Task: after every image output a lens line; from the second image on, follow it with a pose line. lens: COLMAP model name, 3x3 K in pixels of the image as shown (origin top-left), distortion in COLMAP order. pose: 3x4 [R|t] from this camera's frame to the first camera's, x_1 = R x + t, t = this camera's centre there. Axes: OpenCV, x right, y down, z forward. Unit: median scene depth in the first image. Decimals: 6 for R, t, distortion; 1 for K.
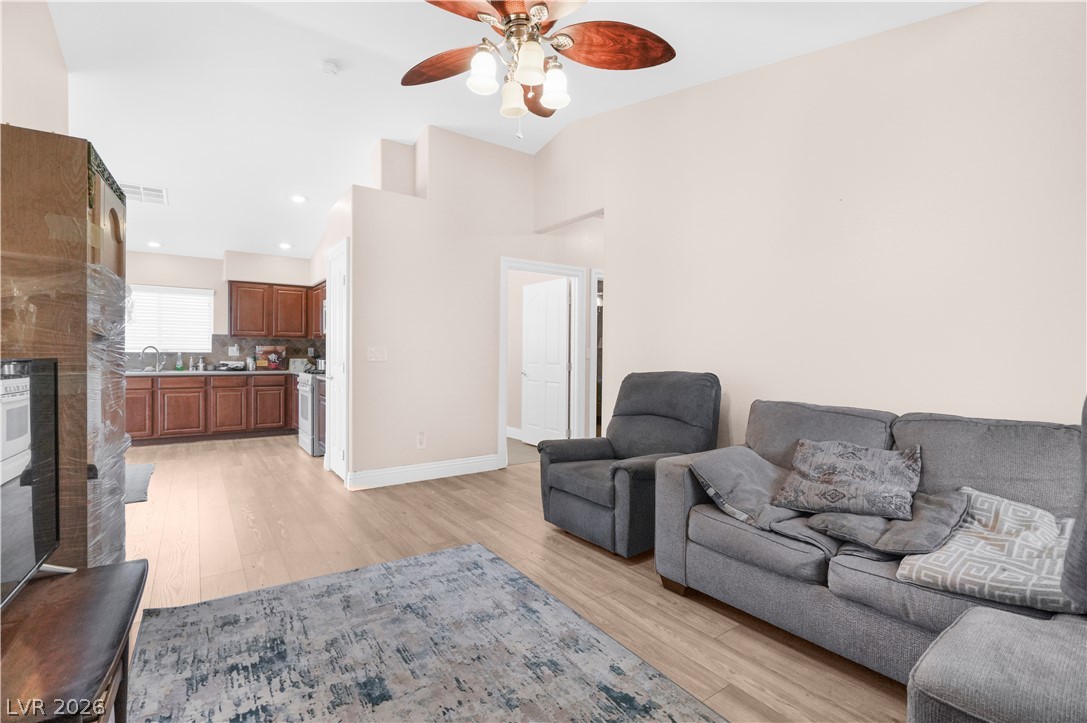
lens RADIAL K [[492.3, 0, 537.4], [0, 492.3, 359.4], [0, 0, 1]] dist [-0.003008, 0.000455]
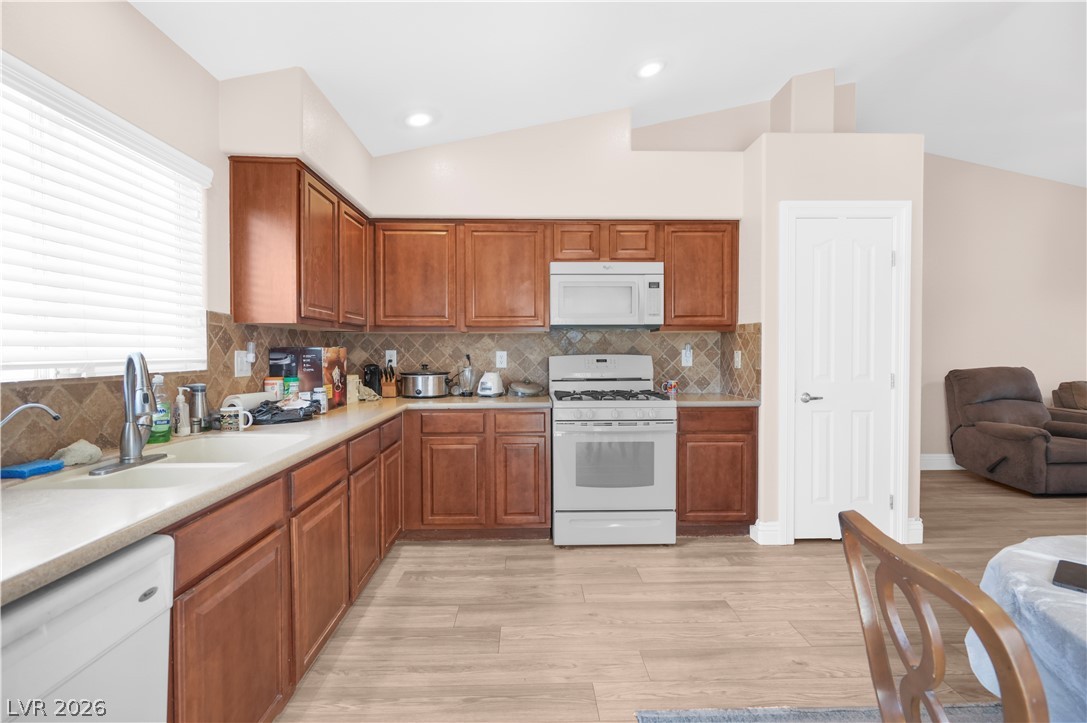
lens RADIAL K [[492.3, 0, 541.0], [0, 492.3, 360.7], [0, 0, 1]] dist [-0.003008, 0.000455]
pose [[0.555072, -0.027178, 0.831358, -0.824927], [0.015248, 0.999631, 0.022498, -0.024248], [-0.831662, 0.000188, 0.555281, 0.674097]]
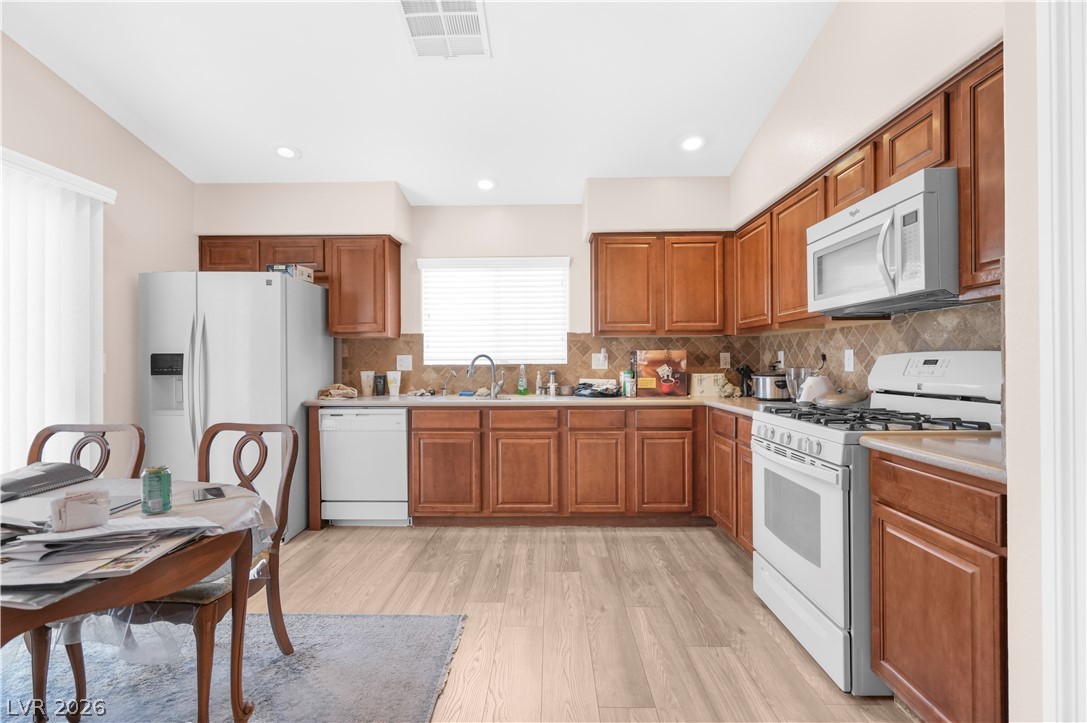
lens RADIAL K [[492.3, 0, 539.7], [0, 492.3, 360.1], [0, 0, 1]] dist [-0.003008, 0.000455]
pose [[0.807667, -0.015844, -0.589426, -0.357285], [0.006570, 0.999819, -0.017873, -0.008543], [0.589602, 0.010563, 0.807625, 0.528024]]
